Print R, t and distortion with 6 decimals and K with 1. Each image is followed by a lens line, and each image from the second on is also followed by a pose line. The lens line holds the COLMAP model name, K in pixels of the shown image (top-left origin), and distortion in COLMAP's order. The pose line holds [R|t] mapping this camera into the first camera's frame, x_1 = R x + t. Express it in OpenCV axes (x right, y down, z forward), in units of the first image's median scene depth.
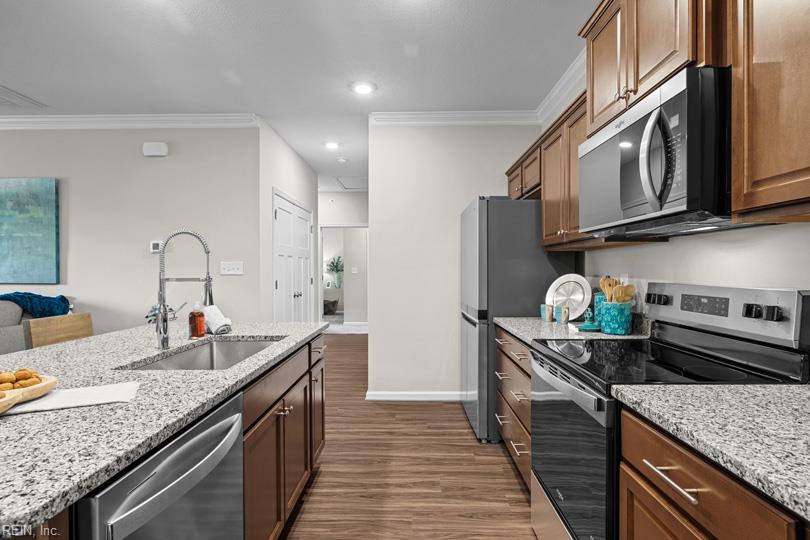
lens RADIAL K [[404.1, 0, 405.0], [0, 404.1, 270.0], [0, 0, 1]] dist [-0.002281, -0.000265]
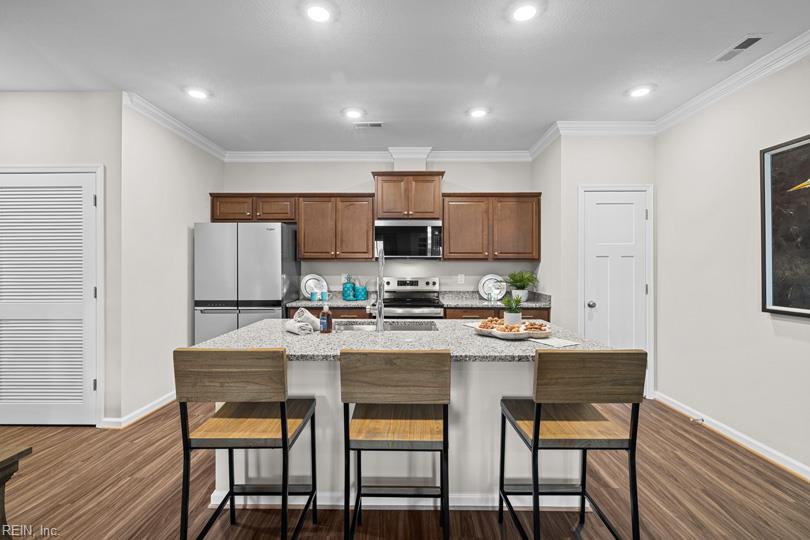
lens RADIAL K [[375.0, 0, 405.0], [0, 375.0, 270.0], [0, 0, 1]] dist [0.000248, 0.000046]
pose [[-0.004839, -0.004903, 0.999976, -0.860787], [-0.000679, 0.999988, 0.004900, -0.012190], [-0.999988, -0.000655, -0.004842, 0.407078]]
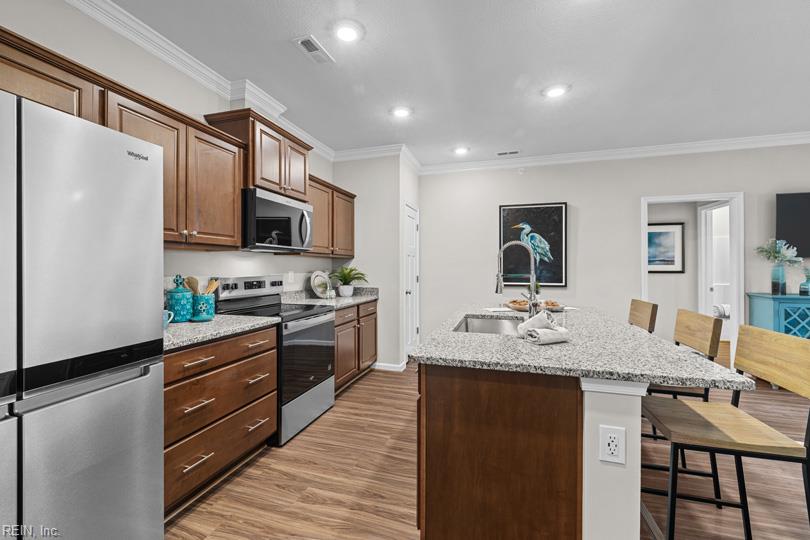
lens RADIAL K [[341.8, 0, 405.9], [0, 341.8, 267.5], [0, 0, 1]] dist [0.001286, 0.000195]
pose [[-0.964791, 0.003709, 0.262993, -0.217362], [0.004392, 0.999988, 0.002009, -0.003800], [-0.262982, 0.003093, -0.964796, 1.016589]]
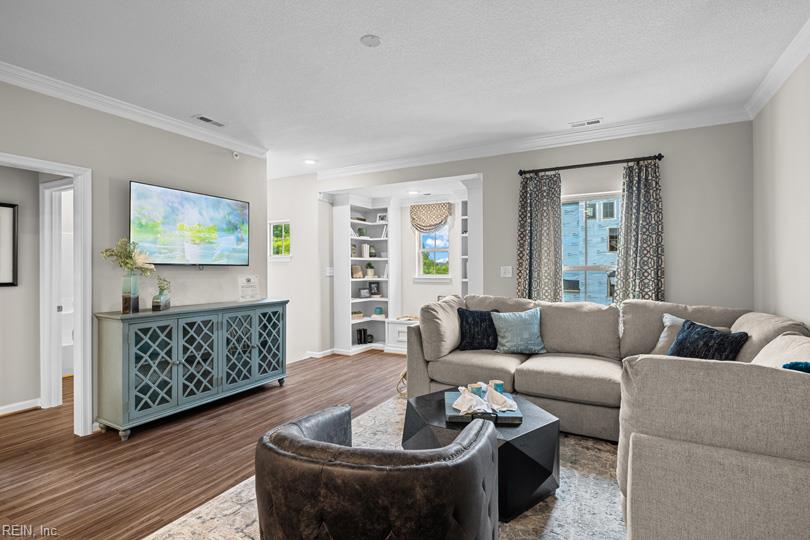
lens RADIAL K [[404.1, 0, 405.0], [0, 404.1, 270.0], [0, 0, 1]] dist [-0.002281, -0.000265]
pose [[-0.464876, 0.004450, -0.885365, -0.478600], [0.002751, 0.999990, 0.003582, -0.013563], [0.885372, -0.000770, -0.464883, 0.739684]]
